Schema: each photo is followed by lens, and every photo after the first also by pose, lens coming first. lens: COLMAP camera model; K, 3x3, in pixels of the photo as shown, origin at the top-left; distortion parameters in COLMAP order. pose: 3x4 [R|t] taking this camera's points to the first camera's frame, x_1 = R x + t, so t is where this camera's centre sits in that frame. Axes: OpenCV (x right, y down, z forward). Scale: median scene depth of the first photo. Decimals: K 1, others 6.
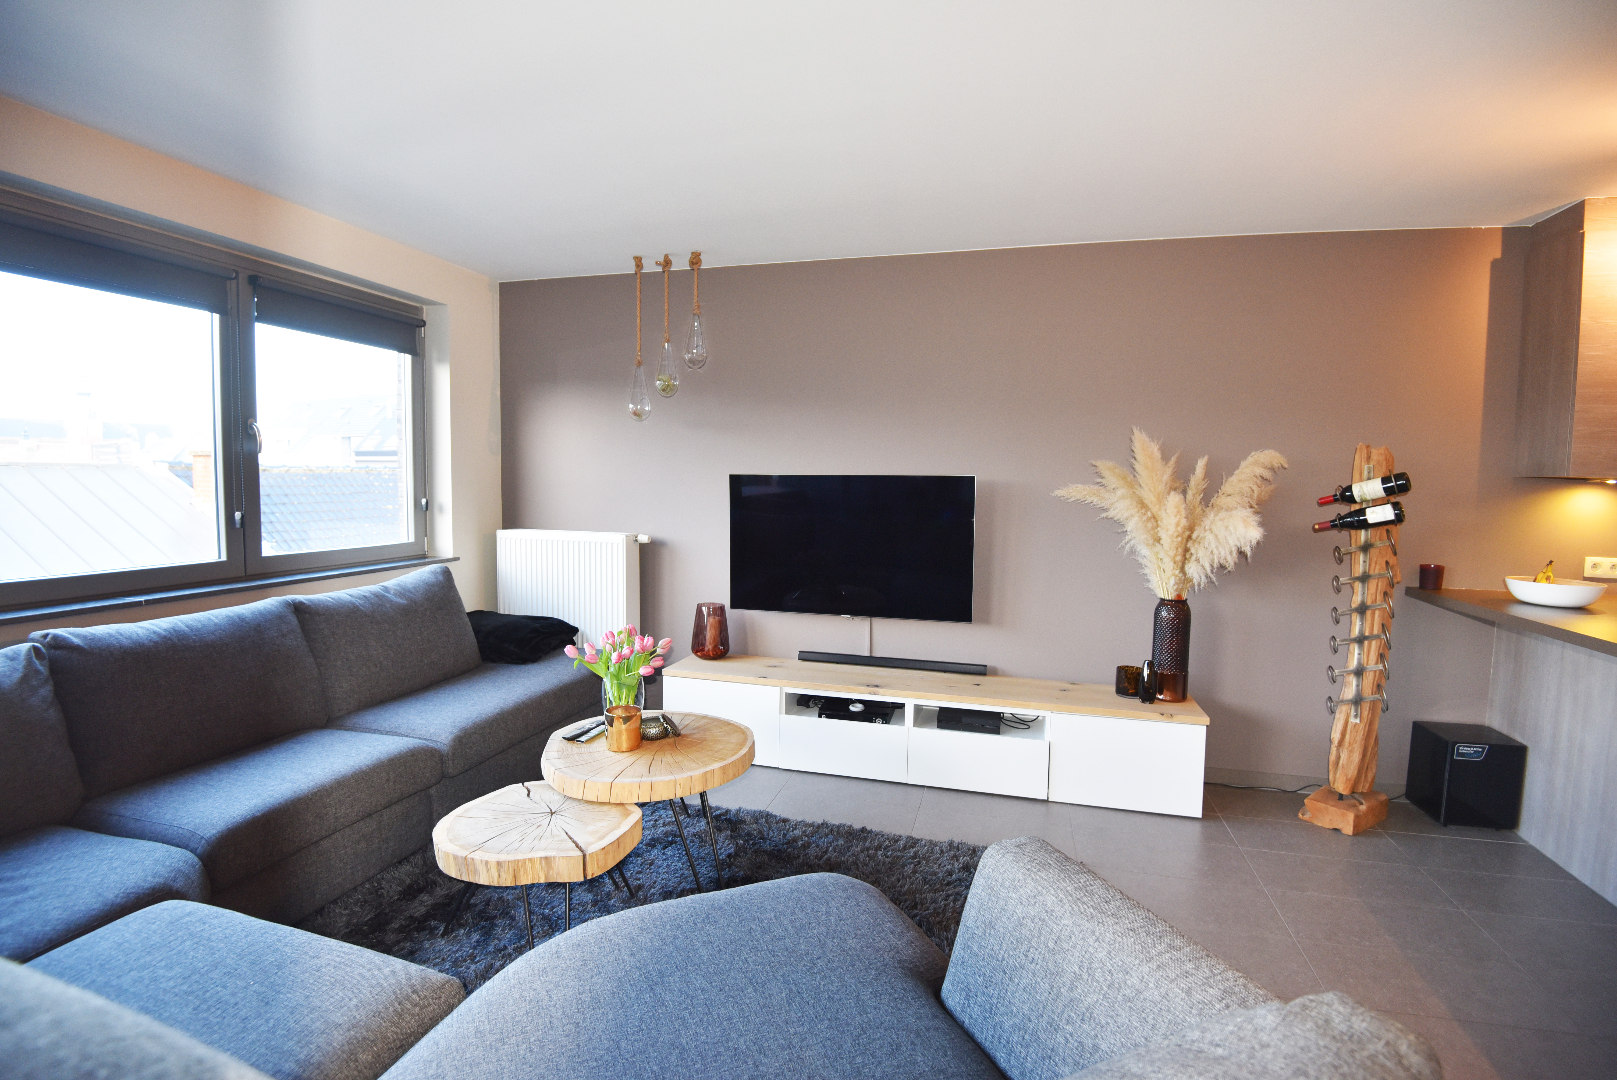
lens RADIAL K [[724.9, 0, 847.5], [0, 724.9, 528.9], [0, 0, 1]] dist [-0.050246, -0.000087]
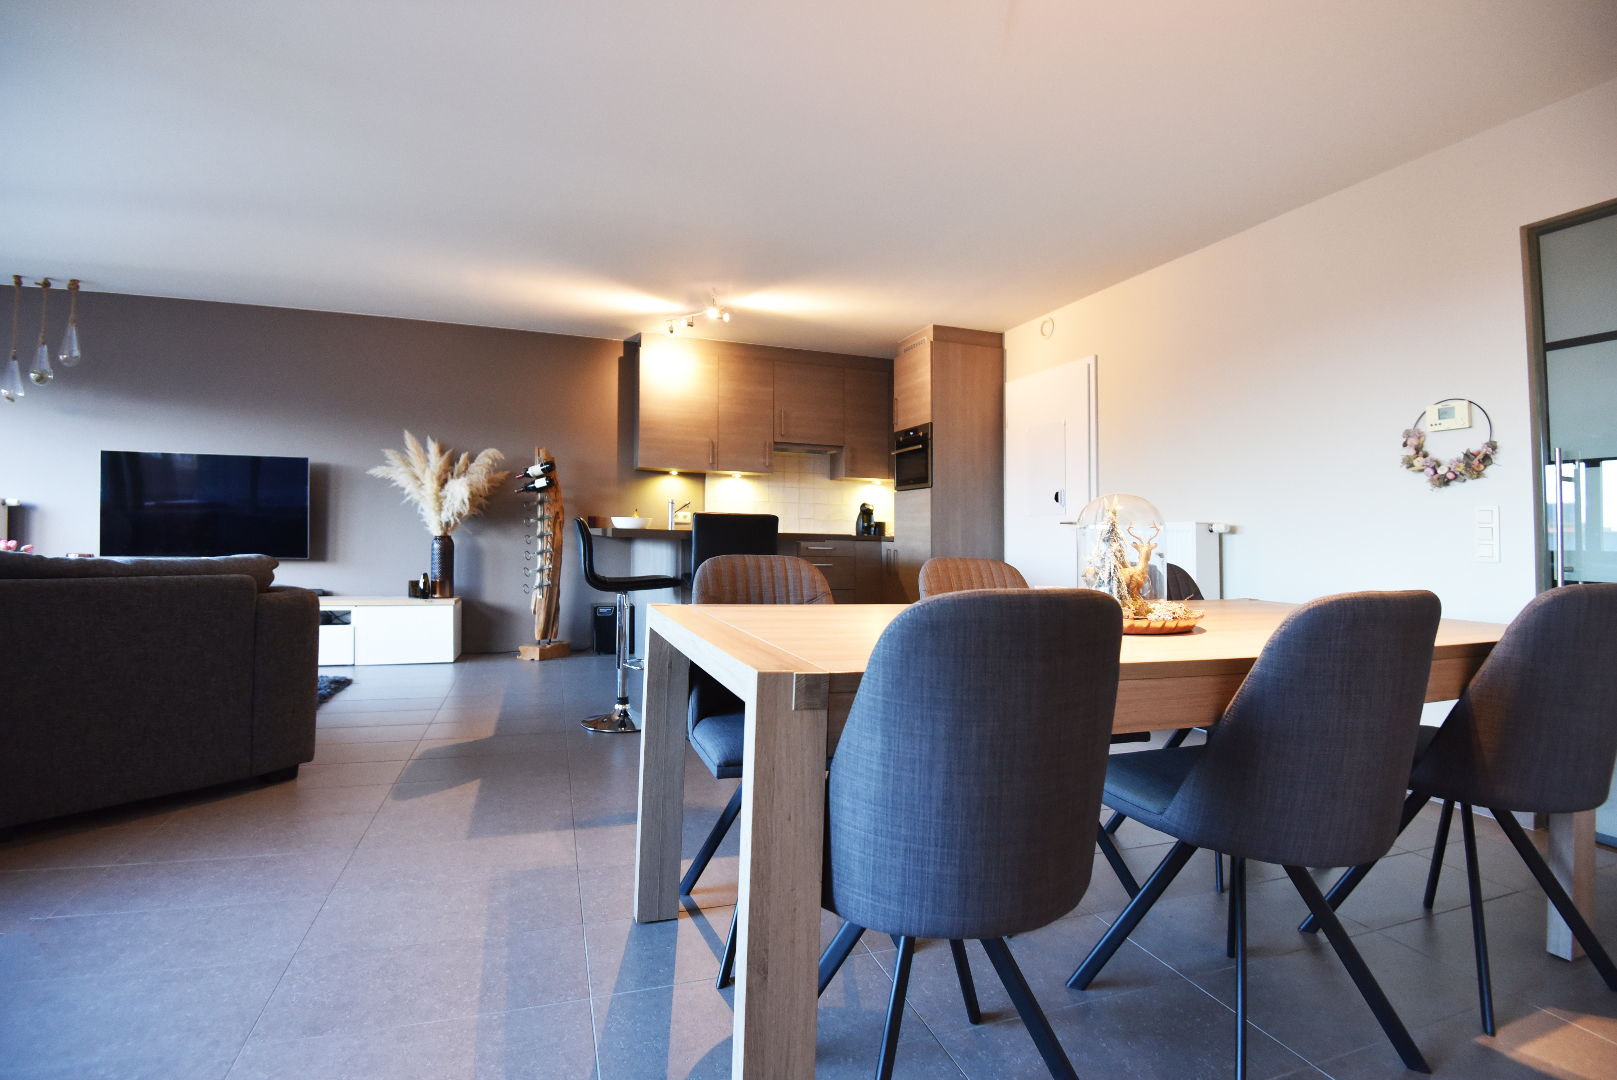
lens RADIAL K [[724.9, 0, 847.5], [0, 724.9, 528.9], [0, 0, 1]] dist [-0.050246, -0.000087]
pose [[0.814530, 0.007570, 0.580072, 0.275440], [0.024158, 0.998605, -0.046954, 0.192882], [-0.579619, 0.052259, 0.813210, -0.947513]]
